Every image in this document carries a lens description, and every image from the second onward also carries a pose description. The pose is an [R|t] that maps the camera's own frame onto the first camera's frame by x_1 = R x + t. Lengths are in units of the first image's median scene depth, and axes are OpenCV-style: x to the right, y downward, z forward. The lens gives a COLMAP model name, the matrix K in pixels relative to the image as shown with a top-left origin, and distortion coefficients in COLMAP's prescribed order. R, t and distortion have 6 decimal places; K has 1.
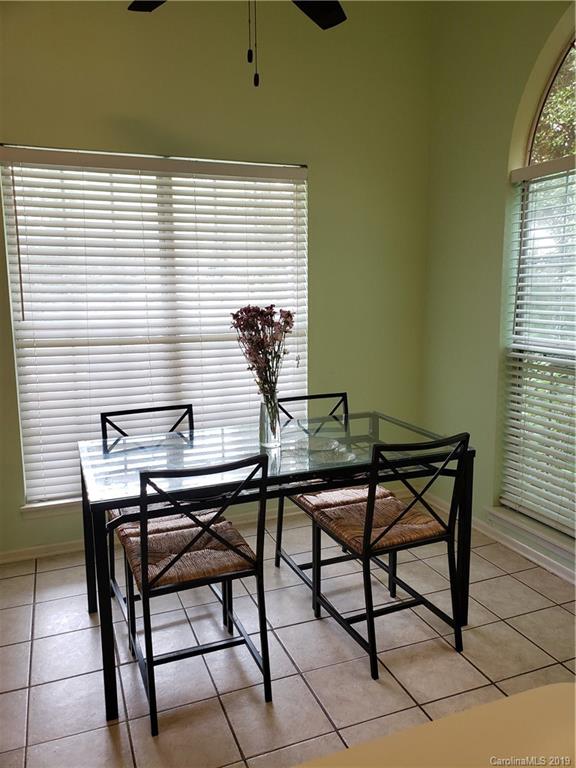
lens RADIAL K [[587.8, 0, 288.0], [0, 587.8, 384.0], [0, 0, 1]] dist [-0.000027, -0.006611]
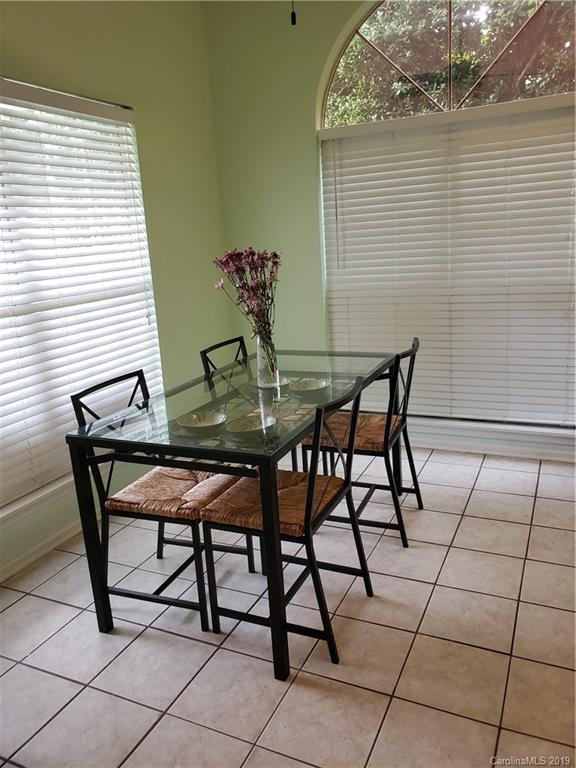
lens RADIAL K [[587.8, 0, 288.0], [0, 587.8, 384.0], [0, 0, 1]] dist [-0.000027, -0.006611]
pose [[0.724399, -0.193696, 0.661610, -0.627954], [0.156798, 0.980856, 0.115481, -0.013407], [-0.671312, 0.020085, 0.740903, 0.197903]]
